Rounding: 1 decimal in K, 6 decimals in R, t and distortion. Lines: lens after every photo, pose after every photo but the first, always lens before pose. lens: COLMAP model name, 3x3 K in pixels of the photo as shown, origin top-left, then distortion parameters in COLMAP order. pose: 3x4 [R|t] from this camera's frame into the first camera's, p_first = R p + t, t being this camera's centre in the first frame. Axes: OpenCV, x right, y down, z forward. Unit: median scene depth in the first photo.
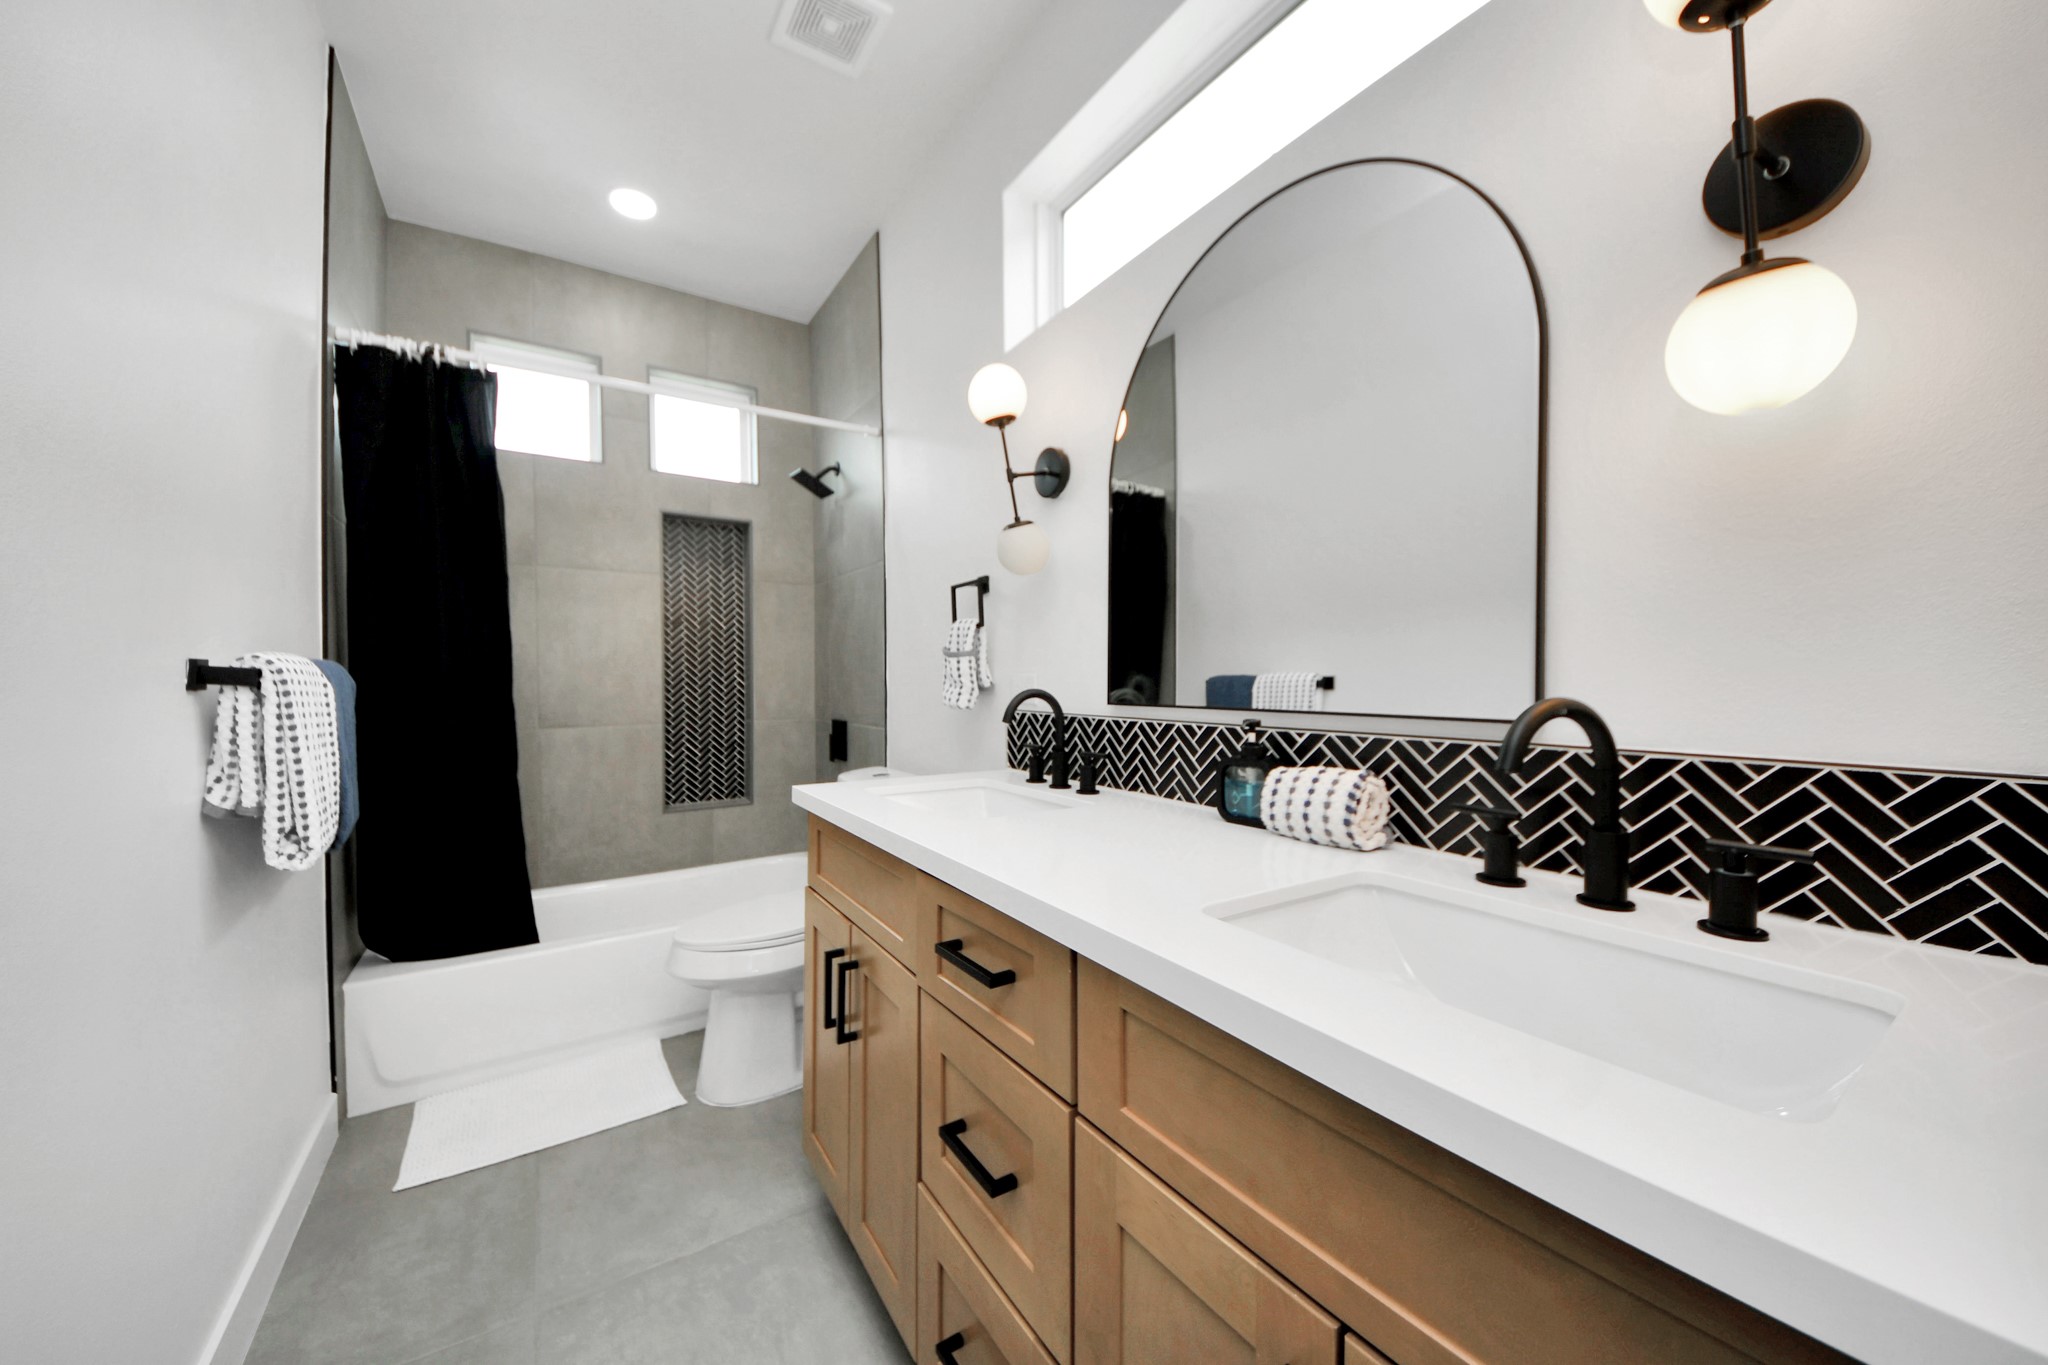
lens RADIAL K [[714.0, 0, 1023.3], [0, 714.0, 680.7], [0, 0, 1]] dist [0.026318, -0.013852]
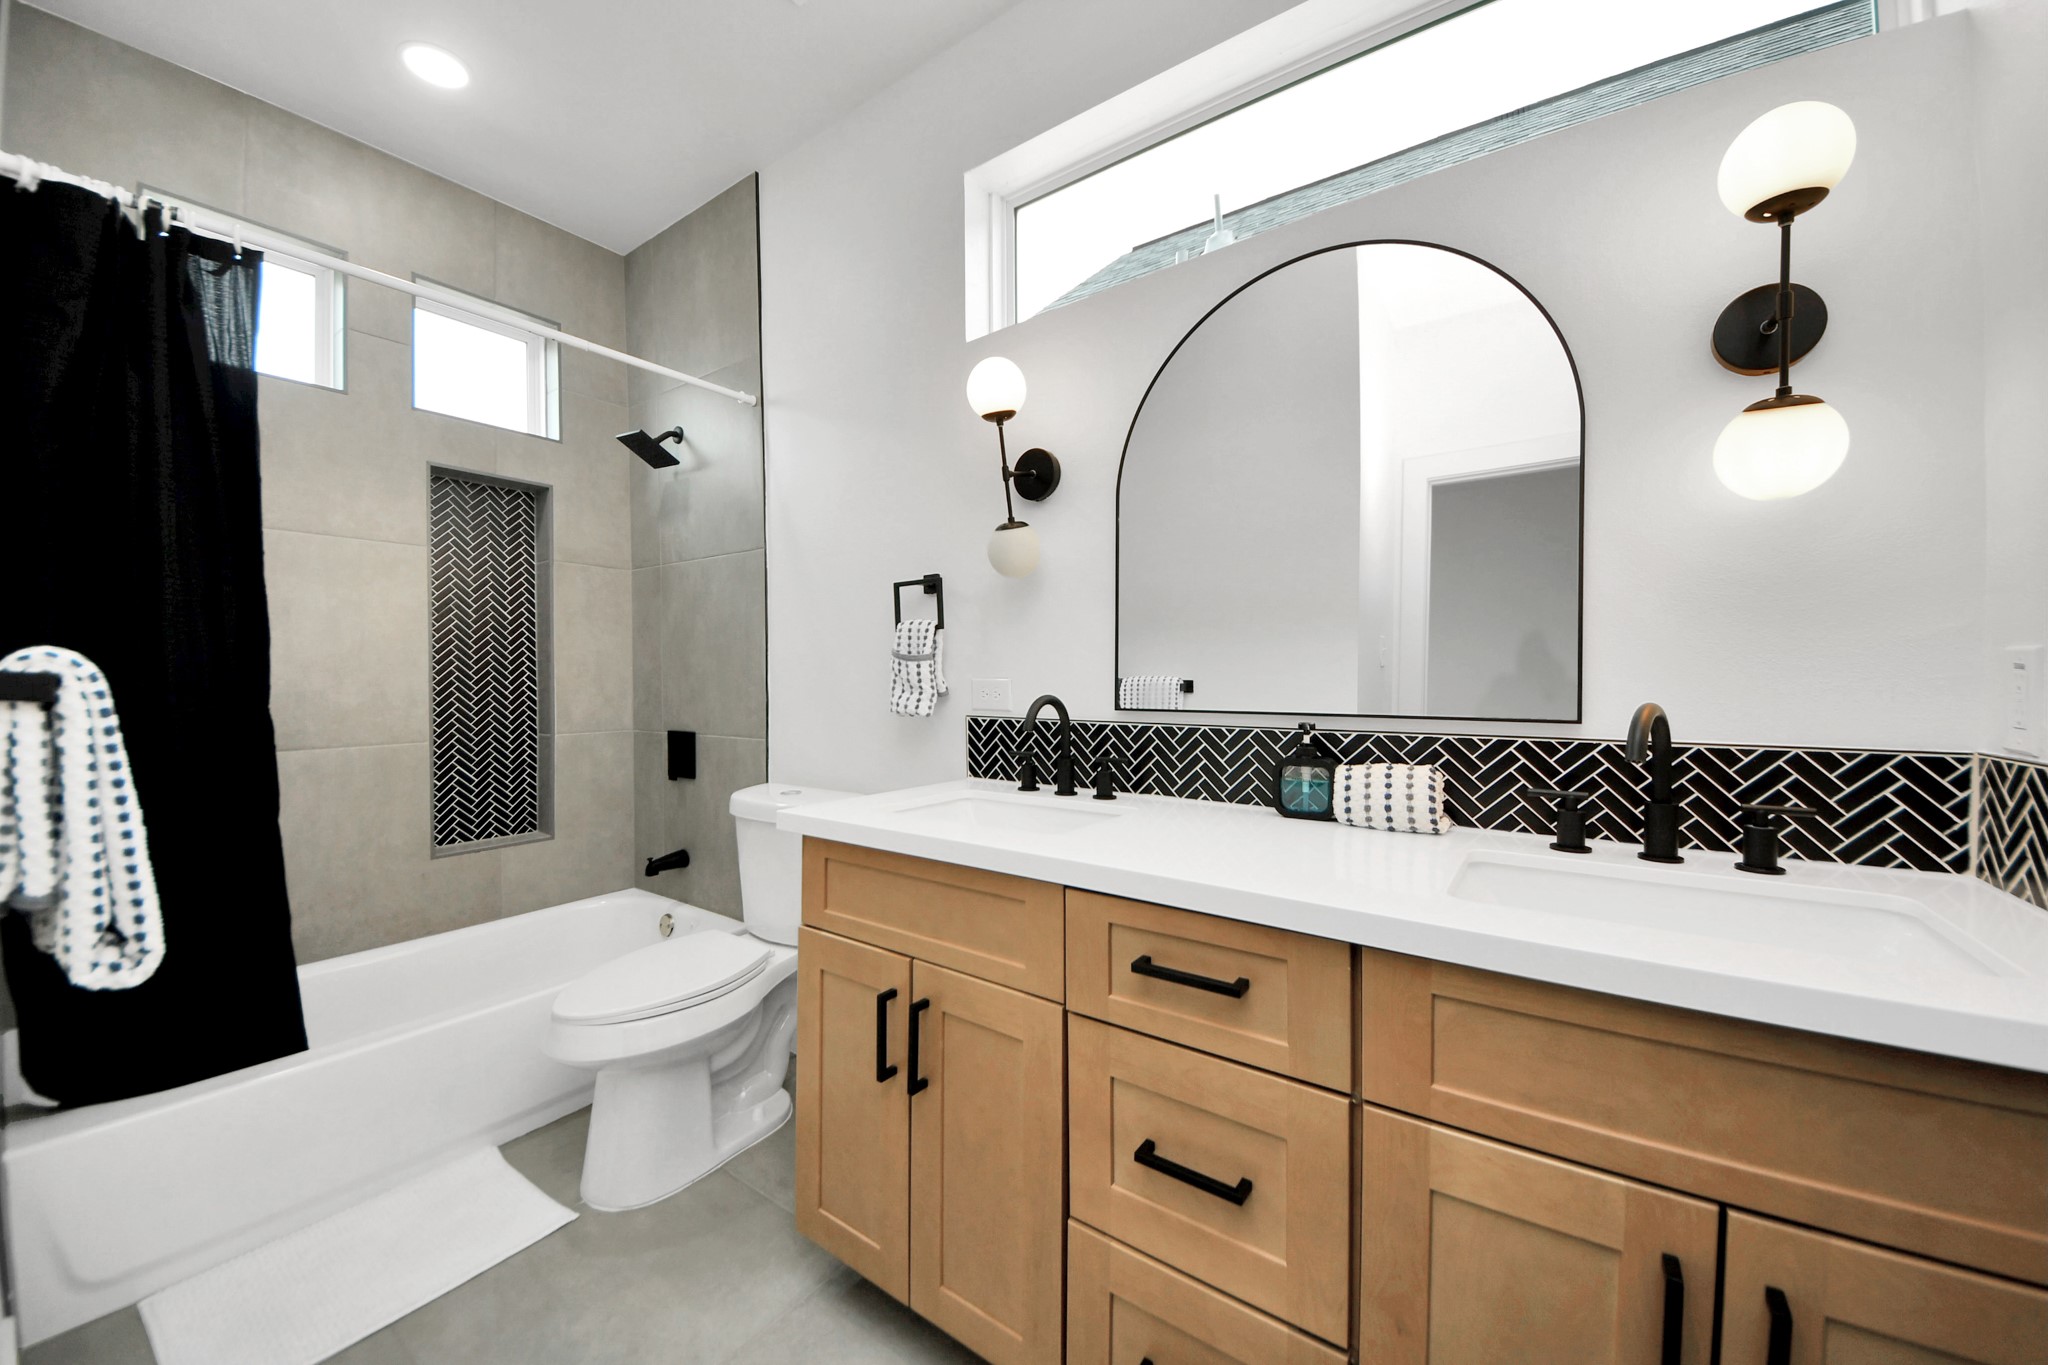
lens RADIAL K [[728.8, 0, 1024.0], [0, 728.8, 682.5], [0, 0, 1]] dist [0.022369, -0.013606]
pose [[0.932801, -0.000546, 0.360390, -0.486787], [0.000043, 0.999999, 0.001402, -0.009746], [-0.360391, -0.001292, 0.932801, 0.104421]]
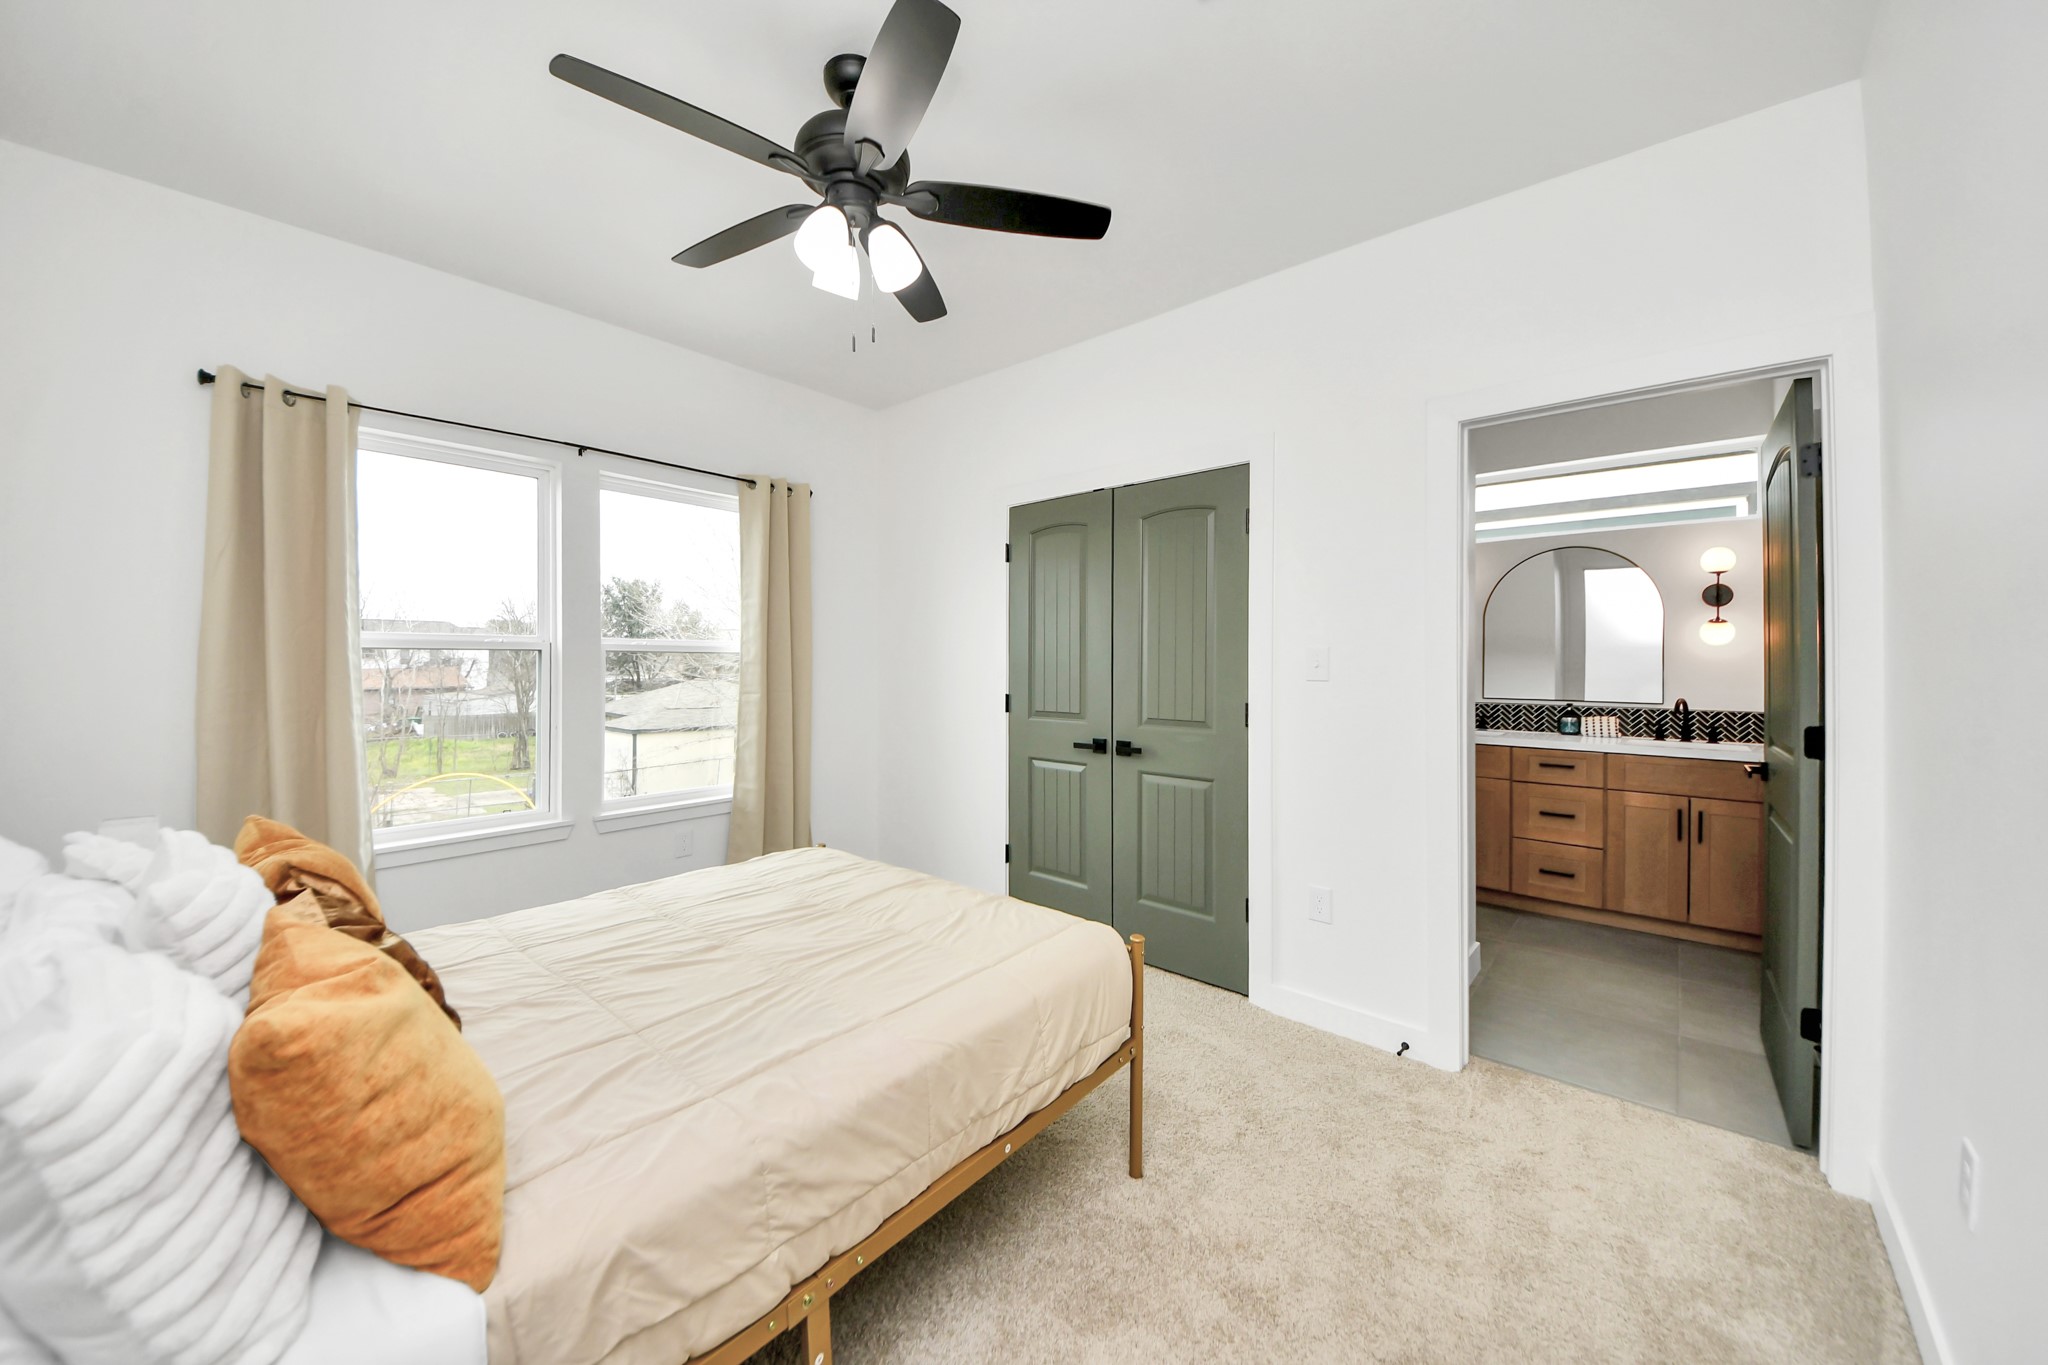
lens RADIAL K [[739.9, 0, 1022.4], [0, 739.9, 650.6], [0, 0, 1]] dist [-0.000061, -0.000018]
pose [[0.962134, 0.004177, 0.272543, -3.020834], [-0.000917, 0.999927, -0.012088, -0.145955], [-0.272574, 0.011380, 0.962068, -1.599867]]
